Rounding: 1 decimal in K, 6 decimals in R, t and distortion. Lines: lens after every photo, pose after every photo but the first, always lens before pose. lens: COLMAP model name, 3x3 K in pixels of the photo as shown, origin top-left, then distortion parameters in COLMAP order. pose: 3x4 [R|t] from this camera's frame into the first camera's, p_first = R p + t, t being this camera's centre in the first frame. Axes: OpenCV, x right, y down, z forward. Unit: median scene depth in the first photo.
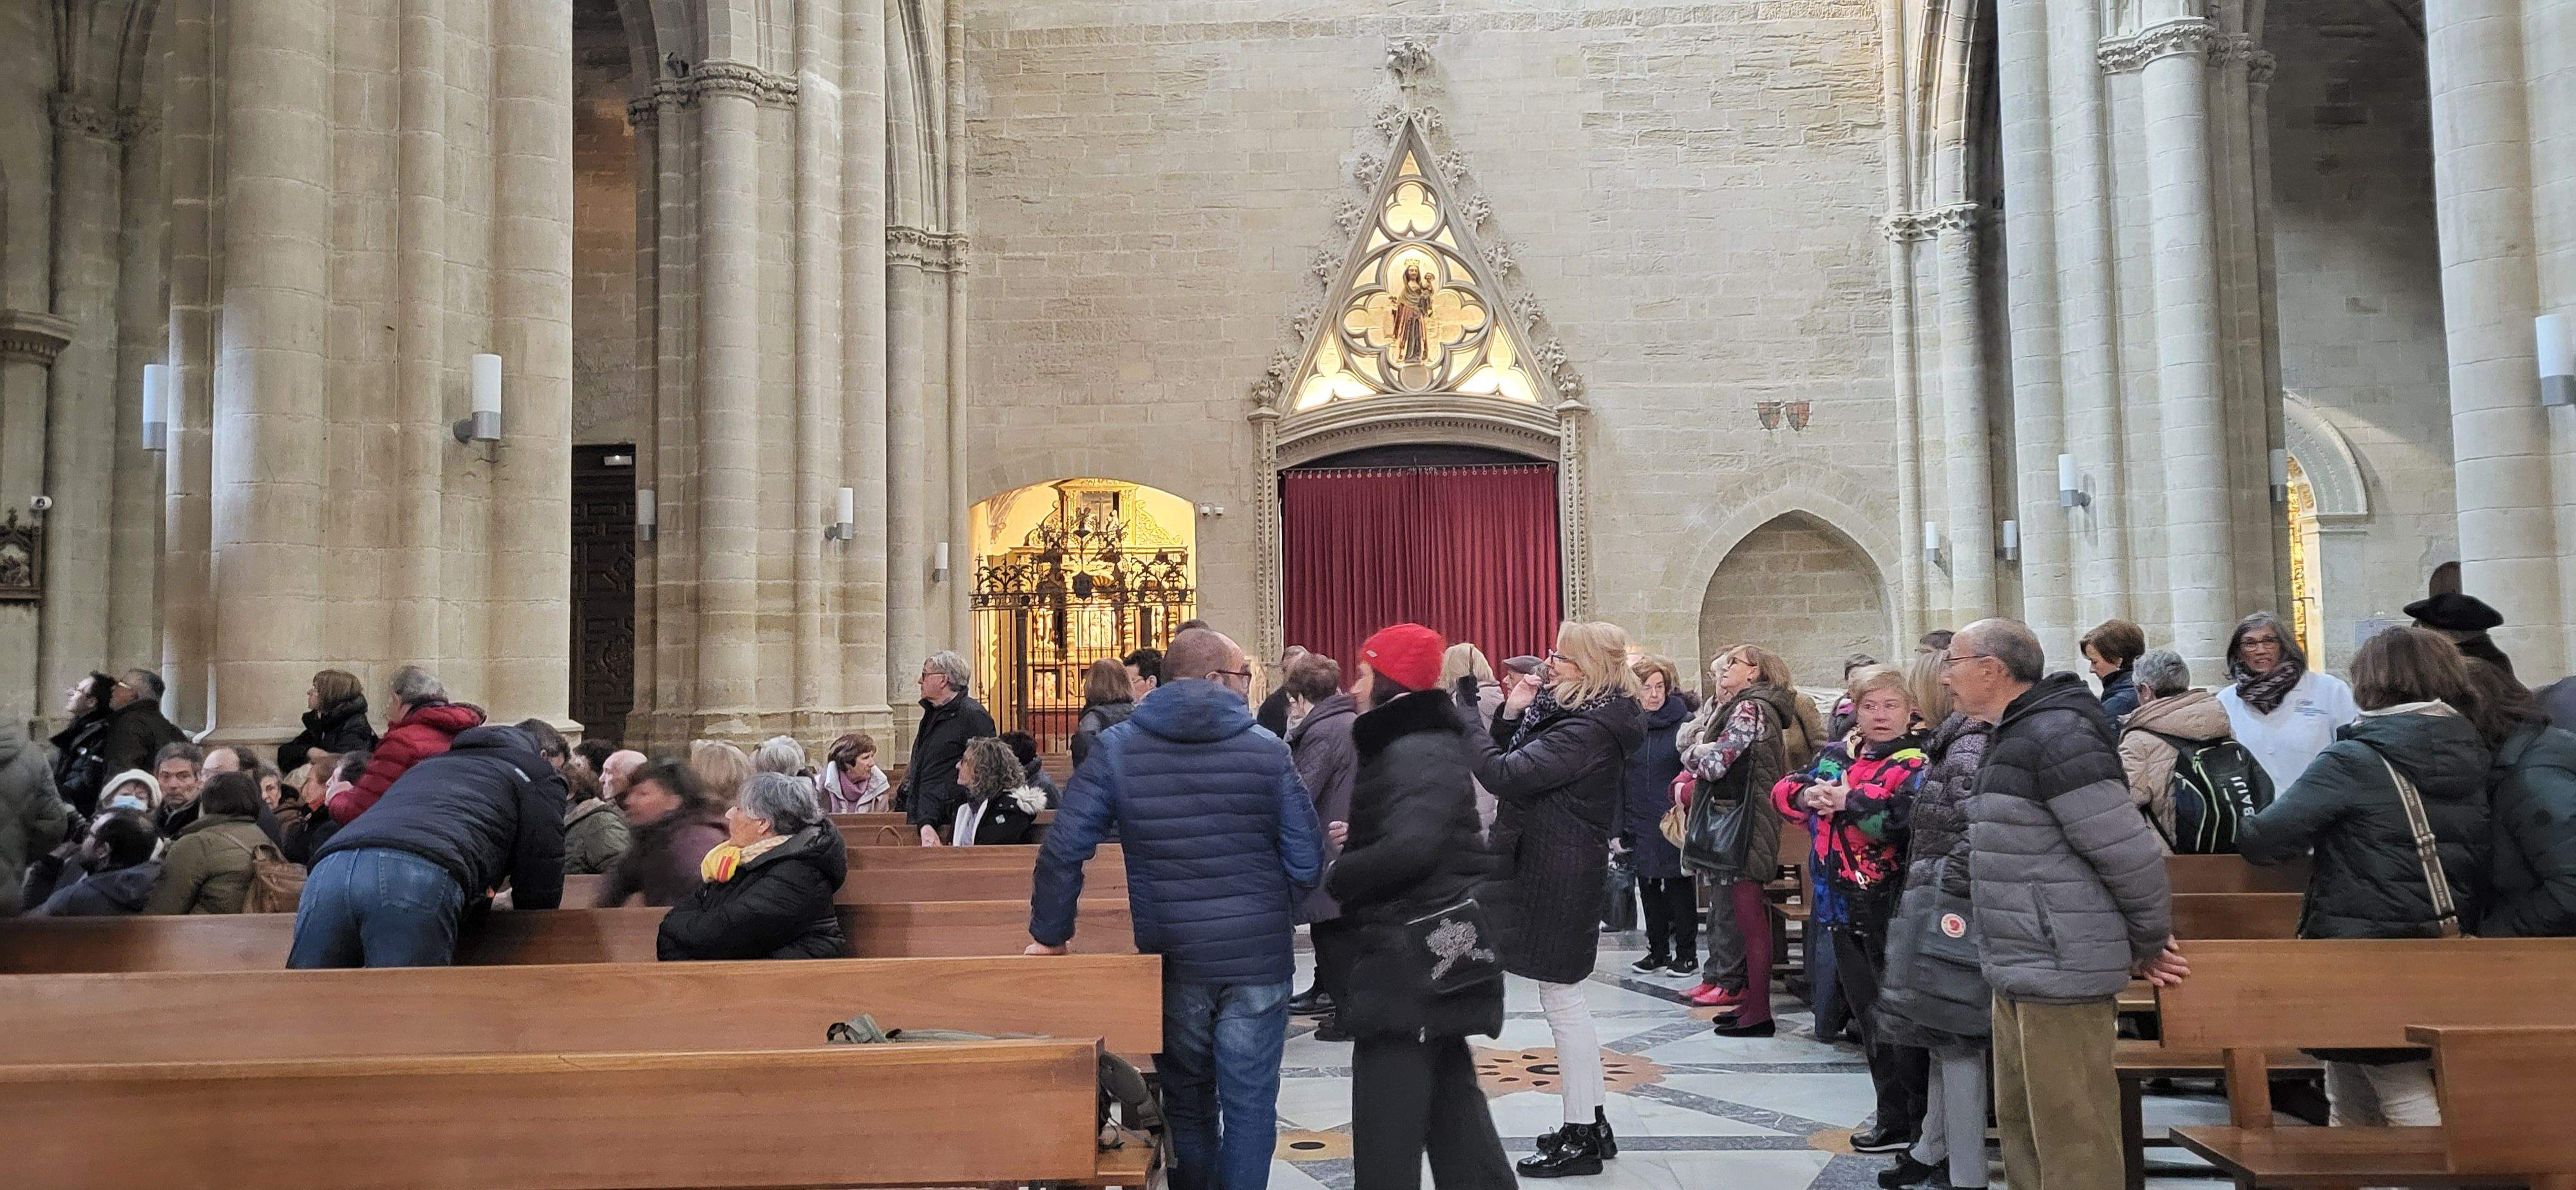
lens RADIAL K [[1960.6, 0, 1298.6], [0, 1960.6, 557.0], [0, 0, 1]] dist [0.051300, -0.038870]
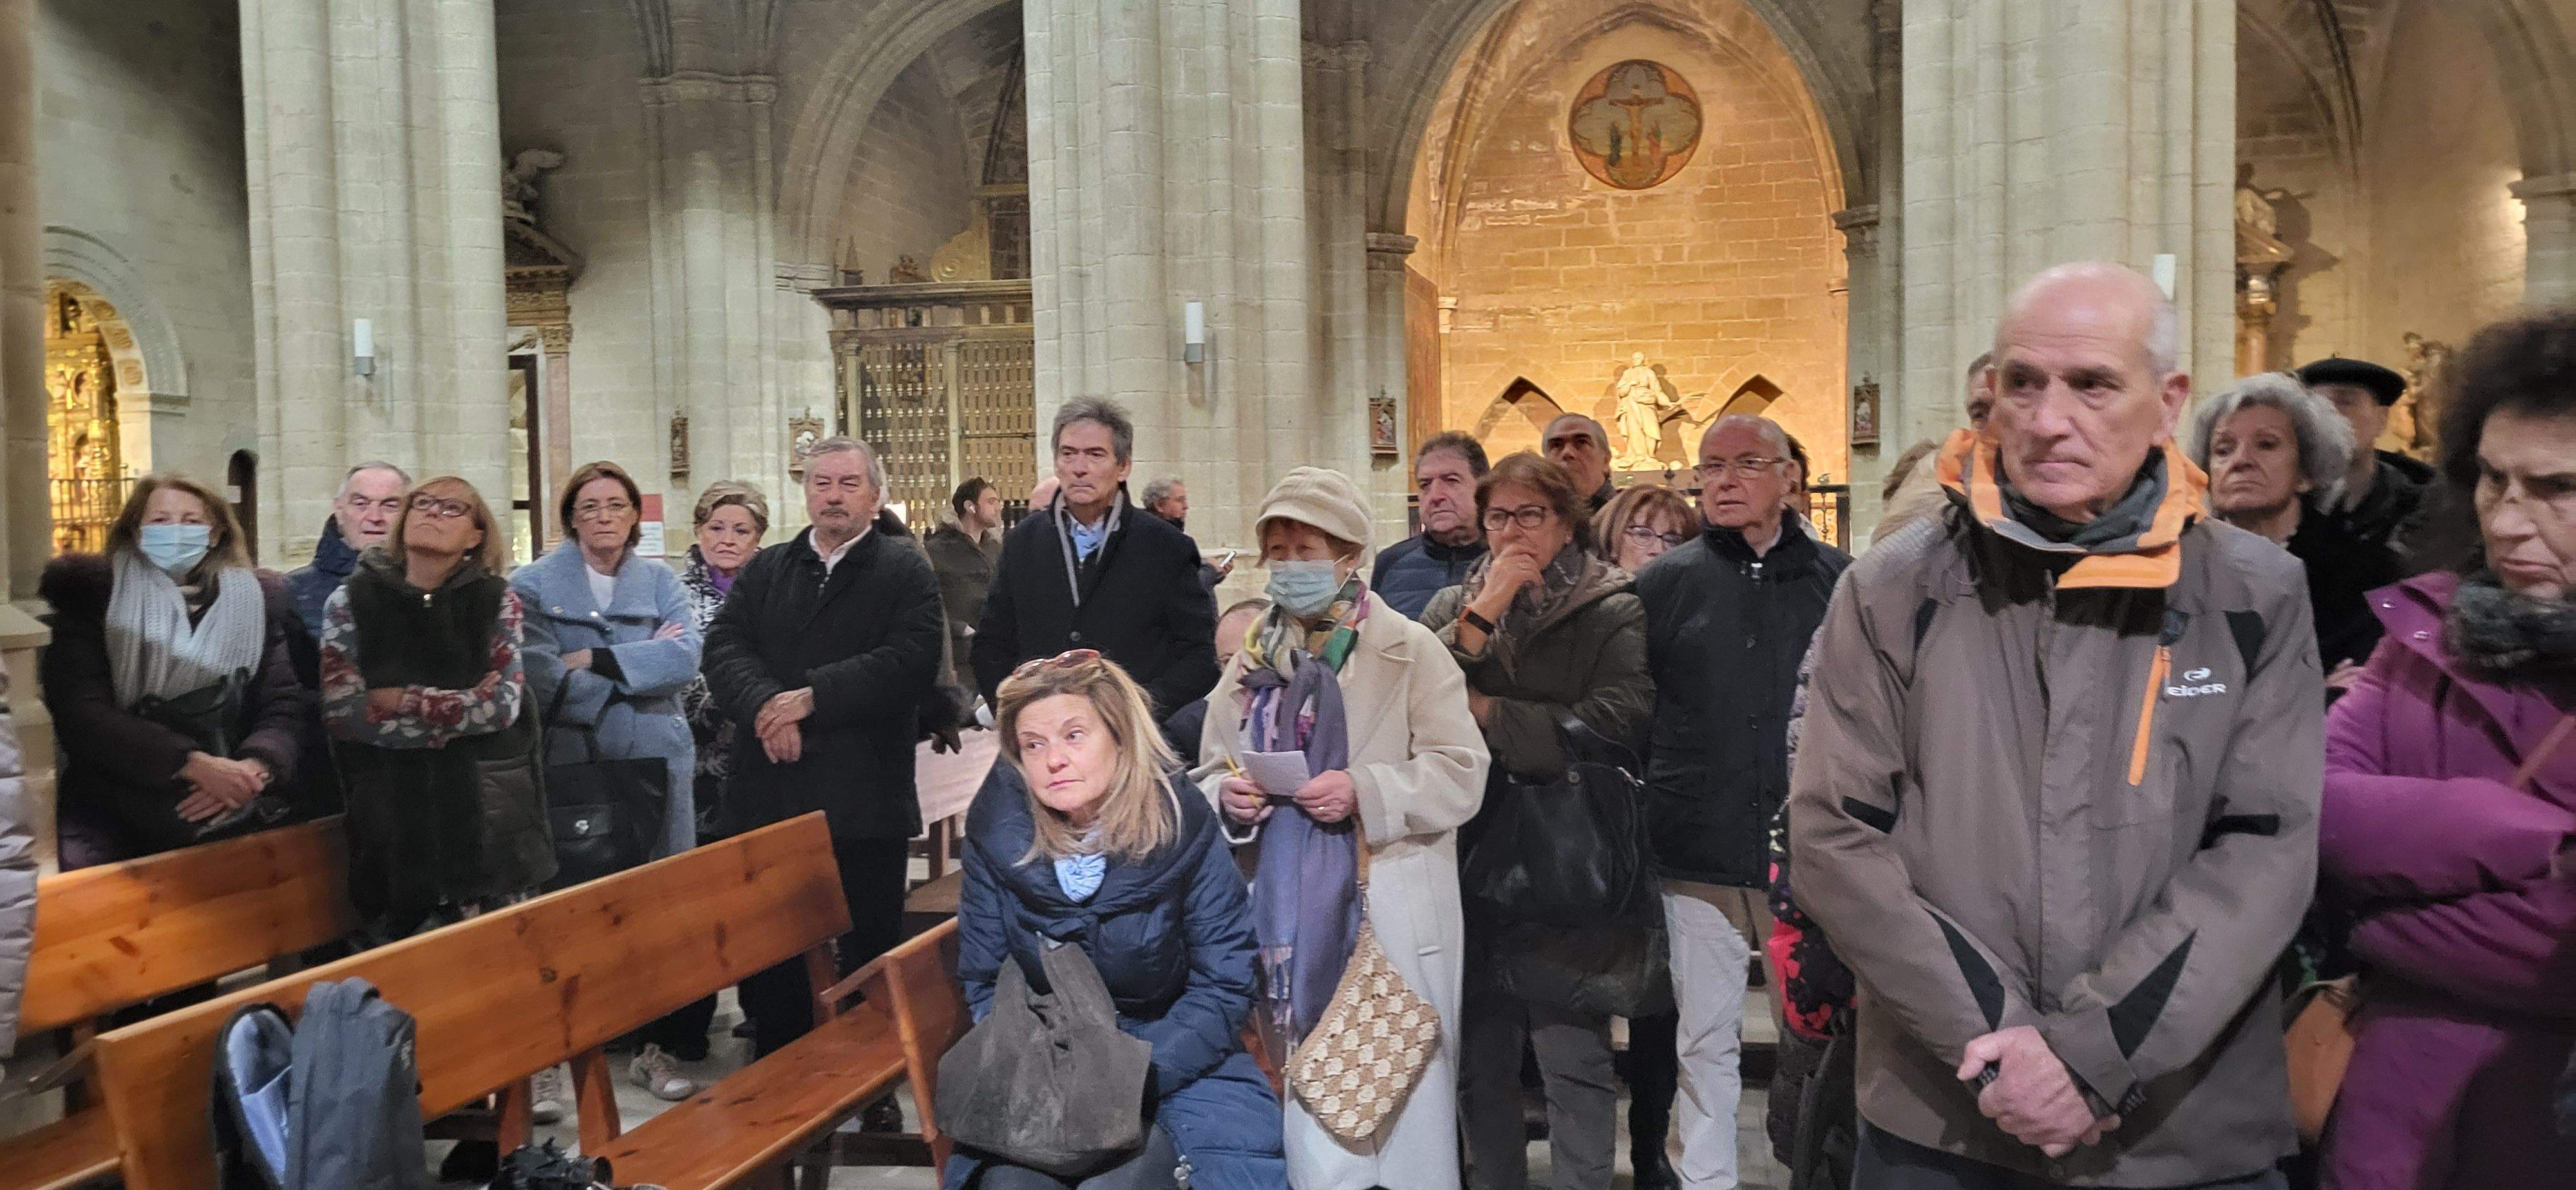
lens RADIAL K [[1960.6, 0, 1323.0], [0, 1960.6, 587.8], [0, 0, 1]] dist [0.051300, -0.038870]
pose [[0.134485, -0.011711, 0.990846, -0.364590], [-0.049467, 0.998604, 0.018517, 0.027075], [-0.989680, -0.051504, 0.133718, 0.298606]]
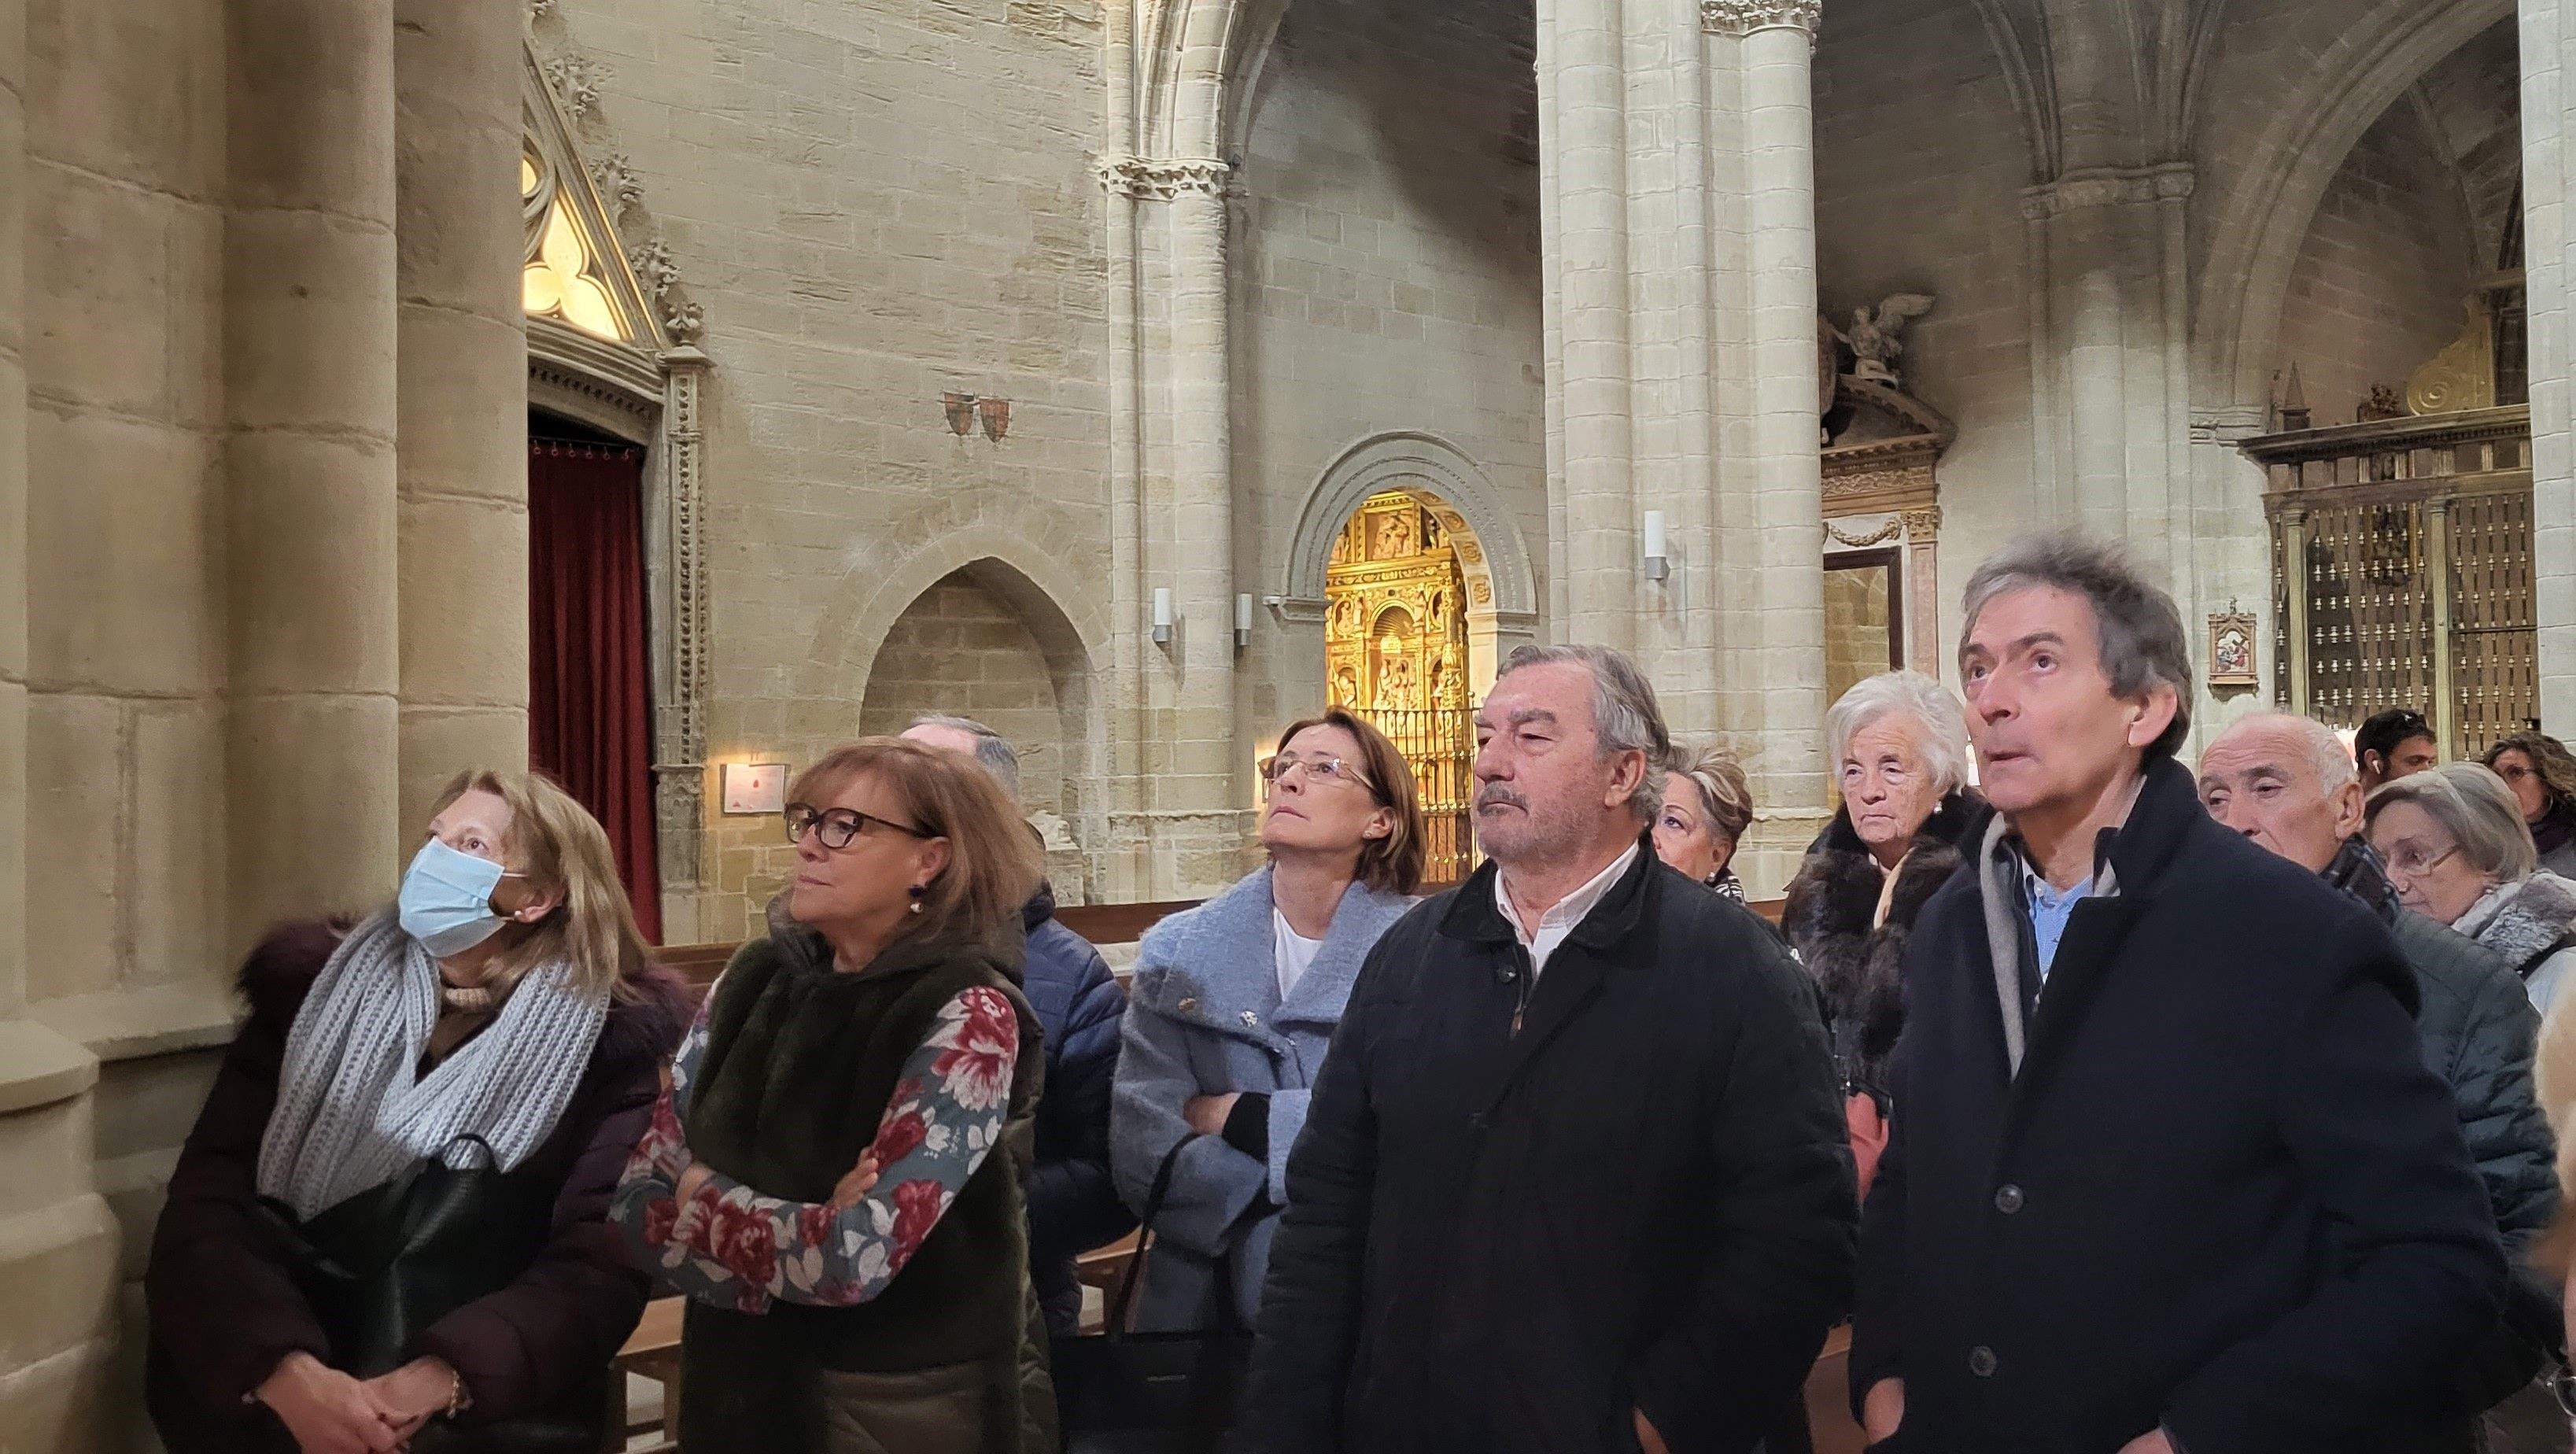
lens RADIAL K [[2381.6, 0, 1572.9], [0, 2381.6, 720.9], [0, 0, 1]] dist [0.047873, 0.000000]
pose [[0.638257, 0.026343, 0.769372, -0.255537], [-0.045325, 0.998967, 0.003397, 0.020997], [-0.768488, -0.037040, 0.638791, 0.311077]]
